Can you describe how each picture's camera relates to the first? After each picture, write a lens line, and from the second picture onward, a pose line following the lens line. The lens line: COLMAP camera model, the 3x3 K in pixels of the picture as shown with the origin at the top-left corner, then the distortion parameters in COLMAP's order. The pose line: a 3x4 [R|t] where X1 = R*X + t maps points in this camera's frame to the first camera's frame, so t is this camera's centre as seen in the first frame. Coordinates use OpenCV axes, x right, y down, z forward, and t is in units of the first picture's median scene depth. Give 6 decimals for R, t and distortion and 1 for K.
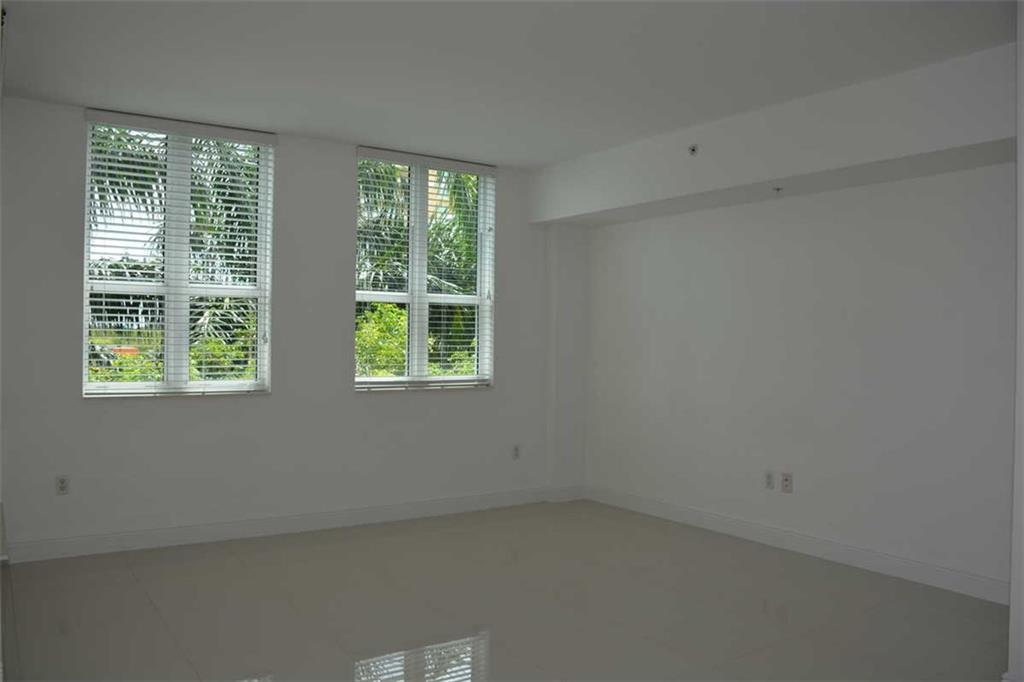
lens RADIAL K [[804.1, 0, 512.0], [0, 804.1, 341.0], [0, 0, 1]] dist [-0.088728, 0.002525]
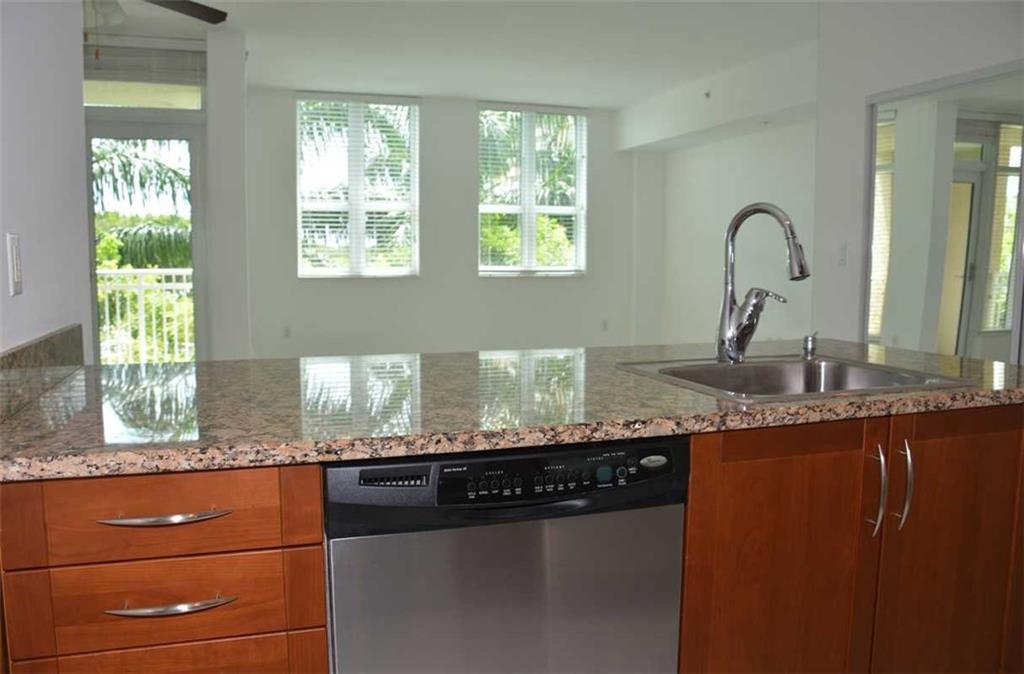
lens RADIAL K [[780.3, 0, 512.0], [0, 780.3, 337.0], [0, 0, 1]] dist [-0.129671, 0.000183]
pose [[0.966592, 0.019346, -0.255589, 0.202396], [0.006945, 0.994805, 0.101560, 0.027975], [0.256226, -0.099942, 0.961436, -0.302062]]
